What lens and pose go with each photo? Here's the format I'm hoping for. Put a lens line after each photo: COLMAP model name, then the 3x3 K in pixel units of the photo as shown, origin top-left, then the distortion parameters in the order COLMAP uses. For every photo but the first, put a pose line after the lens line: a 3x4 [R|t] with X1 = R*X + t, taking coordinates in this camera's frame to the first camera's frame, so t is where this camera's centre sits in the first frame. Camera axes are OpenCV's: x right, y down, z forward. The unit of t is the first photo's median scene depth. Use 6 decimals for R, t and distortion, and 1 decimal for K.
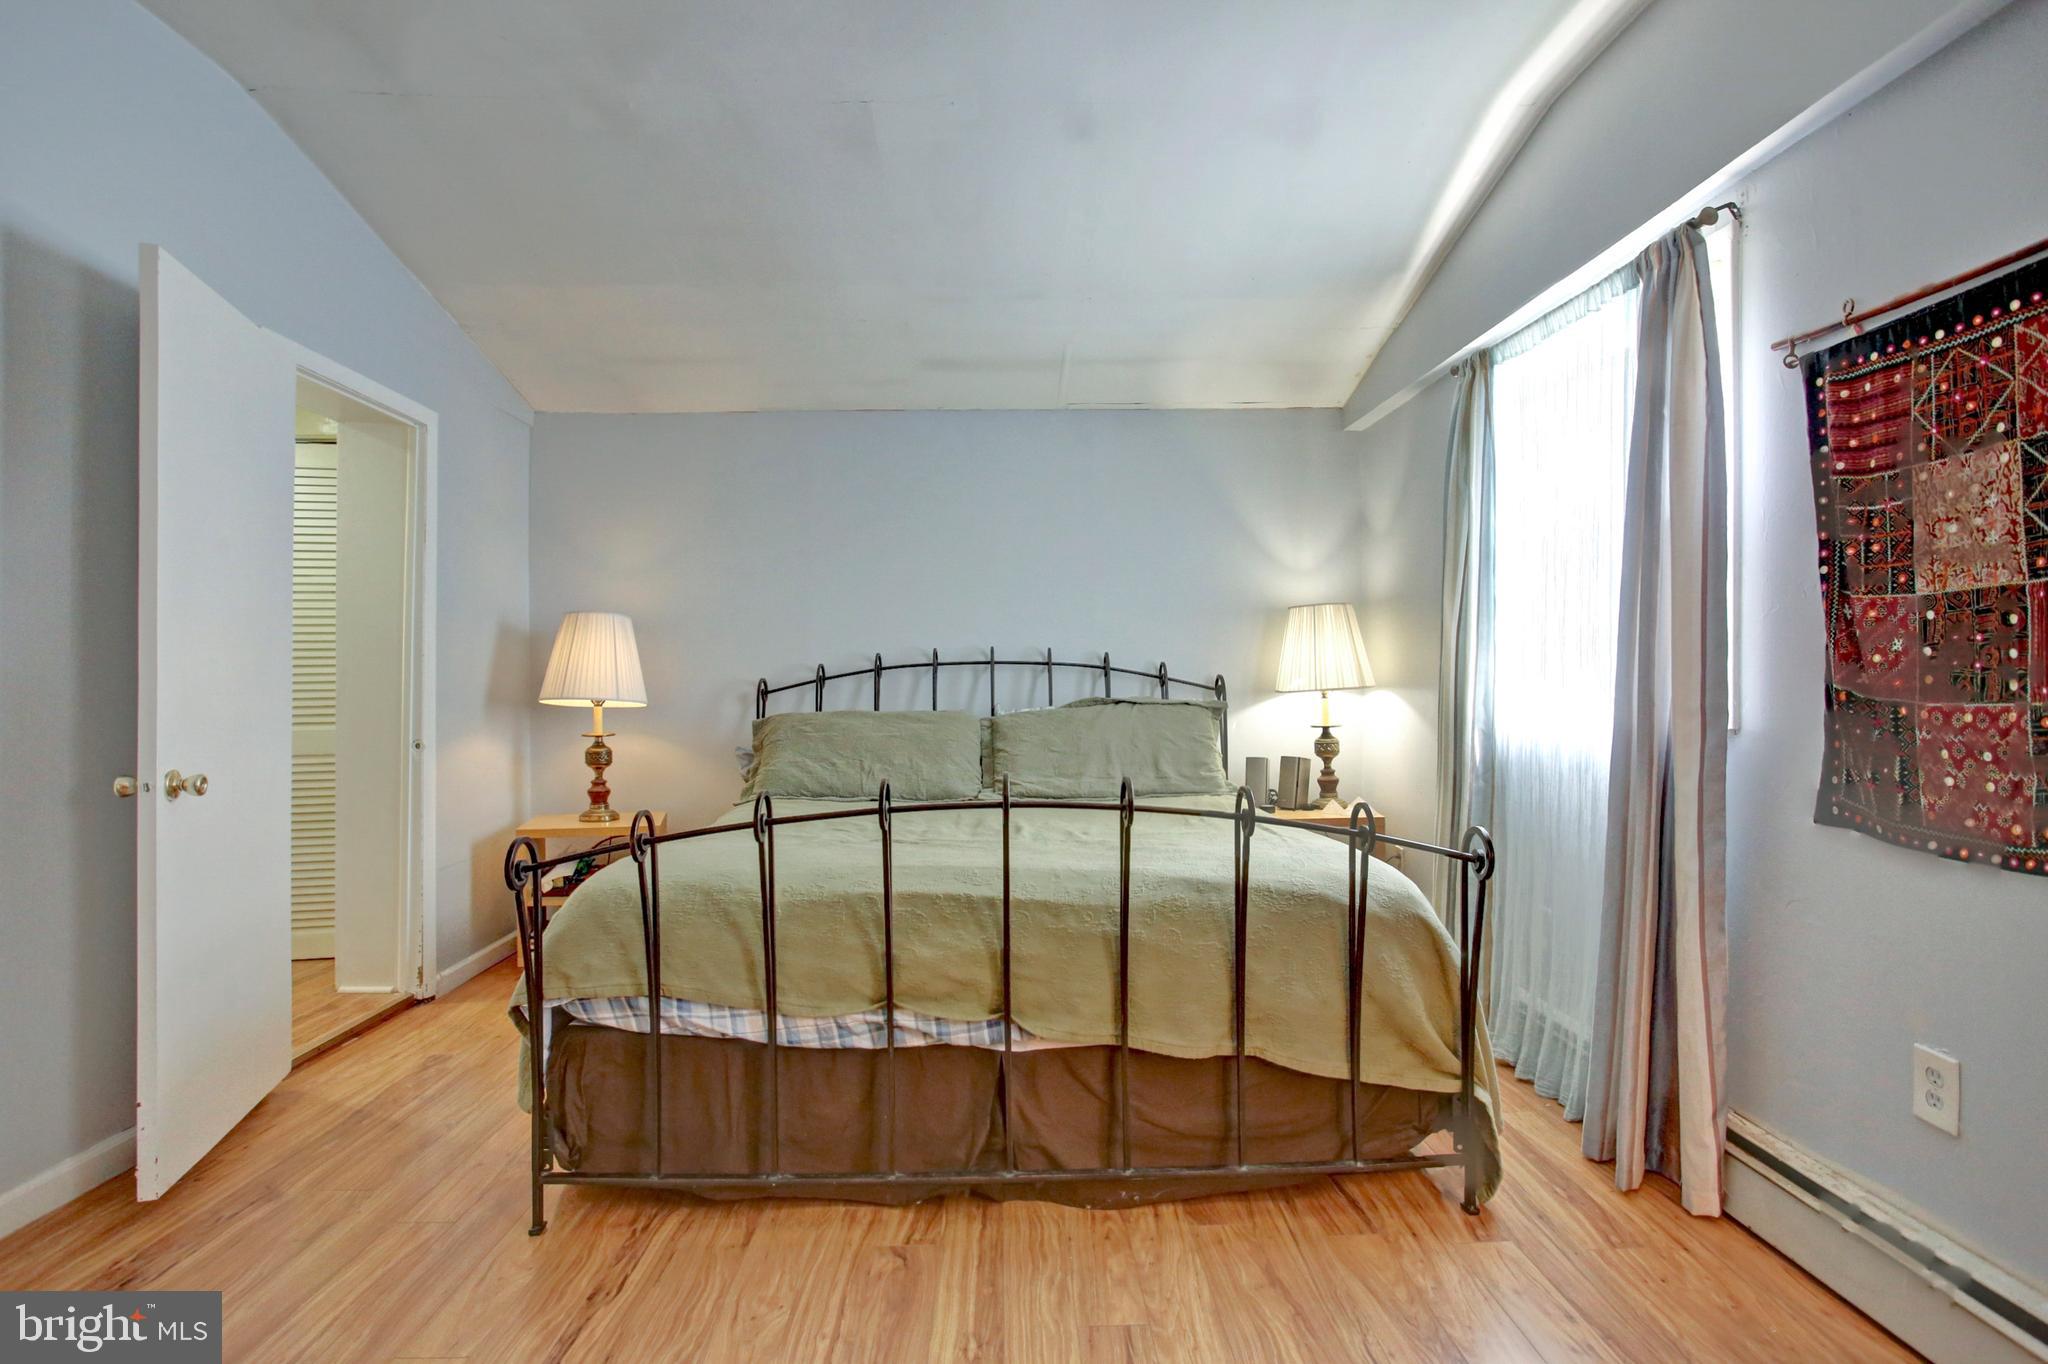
lens RADIAL K [[1014.1, 0, 1022.6], [0, 1014.1, 676.9], [0, 0, 1]] dist [-0.064090, 0.025489]
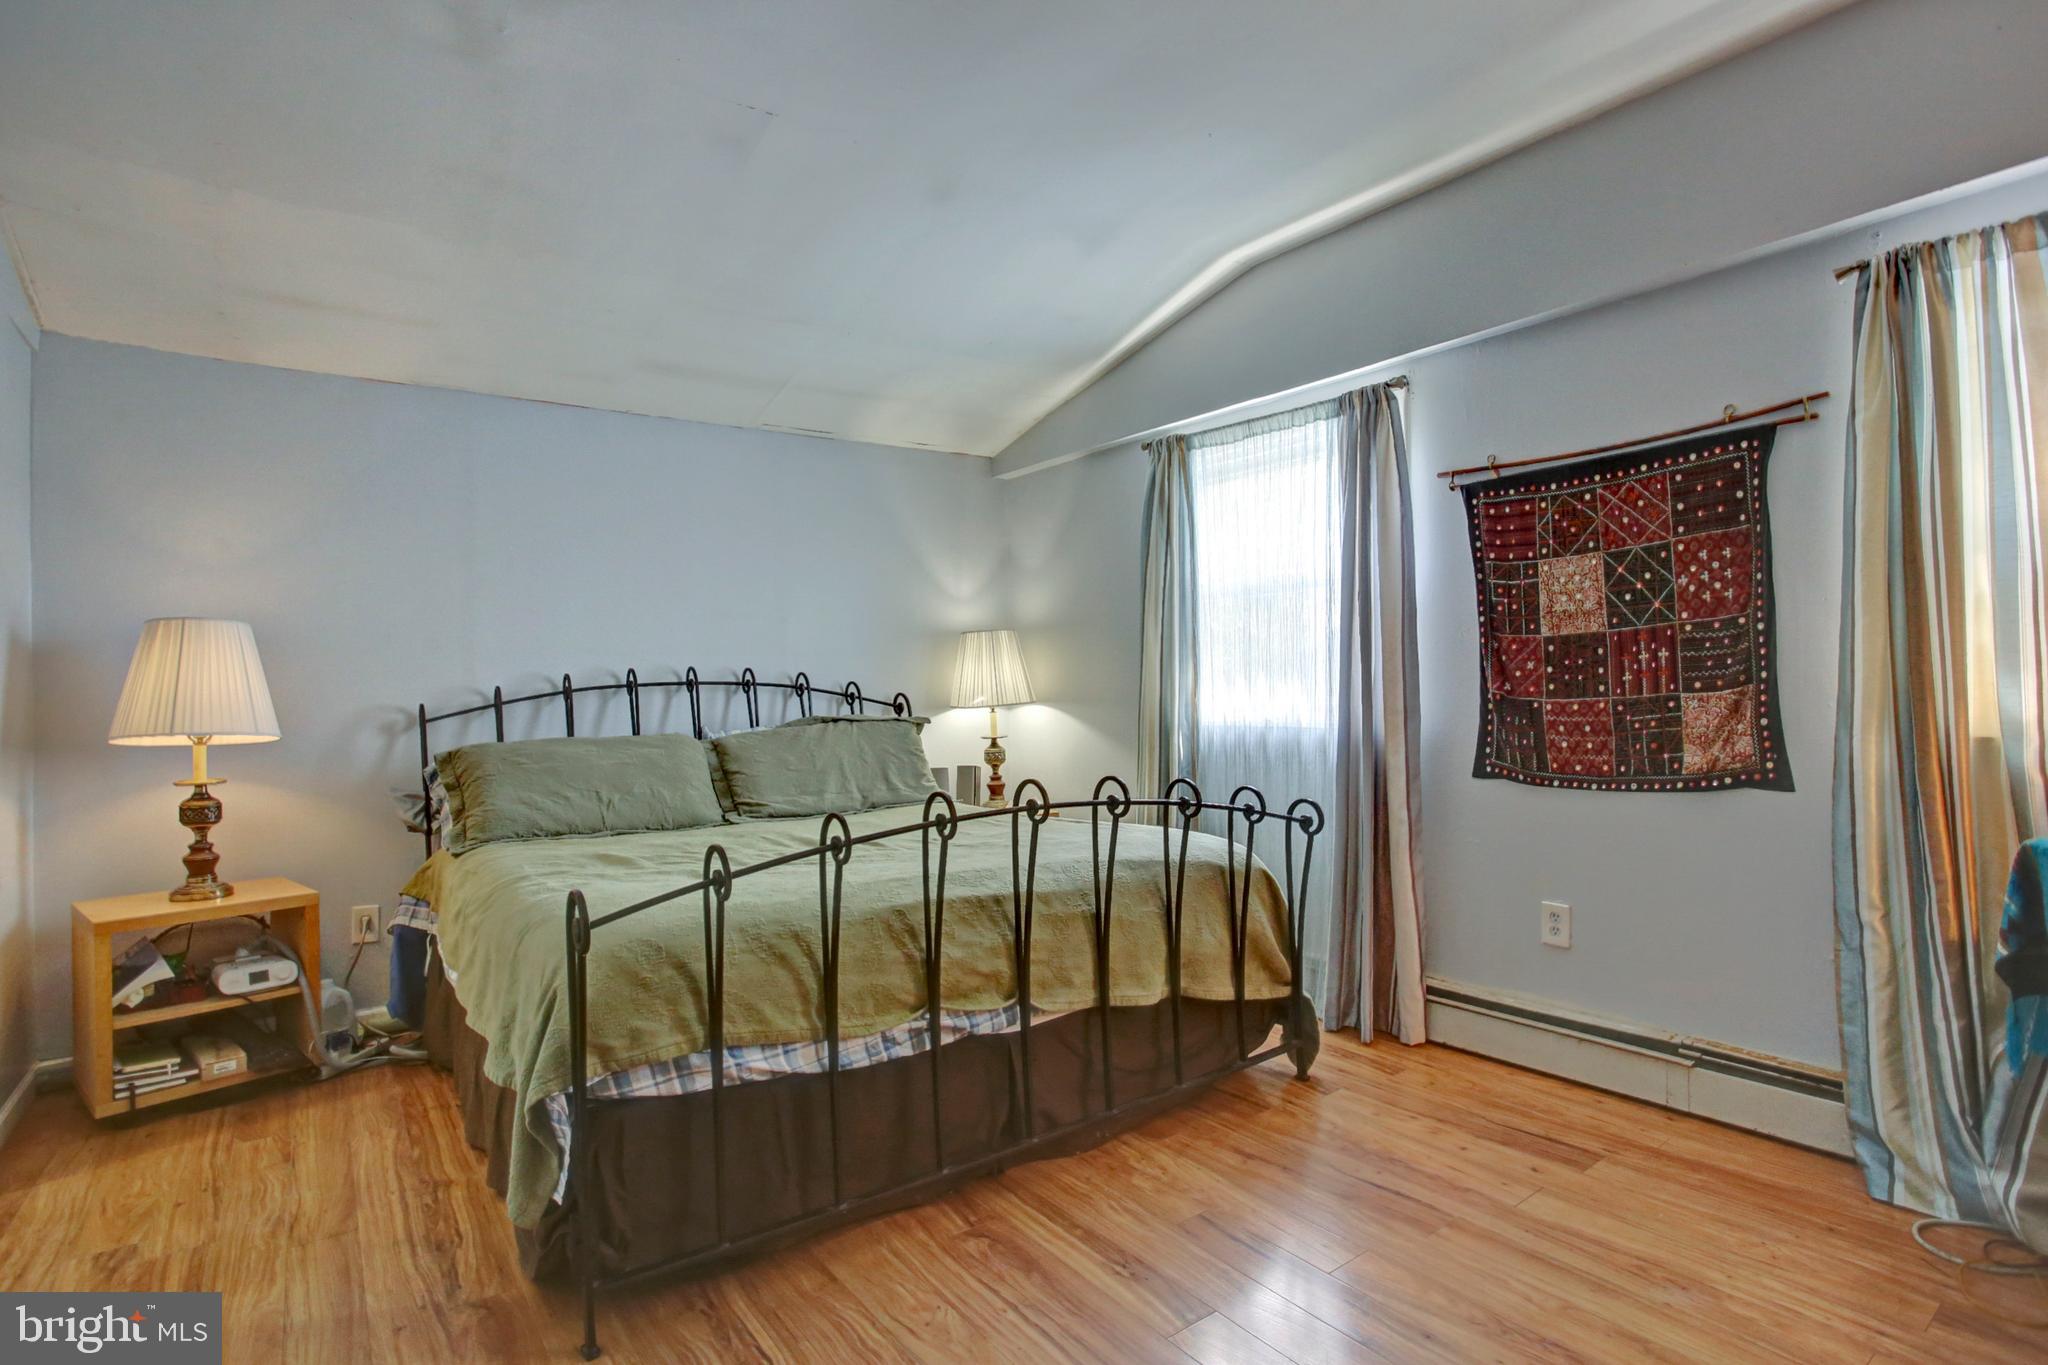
lens RADIAL K [[1014.1, 0, 1042.0], [0, 1014.1, 678.2], [0, 0, 1]] dist [-0.064090, 0.025489]
pose [[0.812604, -0.004631, 0.582798, -0.638064], [0.015777, 0.999777, -0.014054, -0.000042], [-0.582603, 0.020615, 0.812495, 0.075497]]
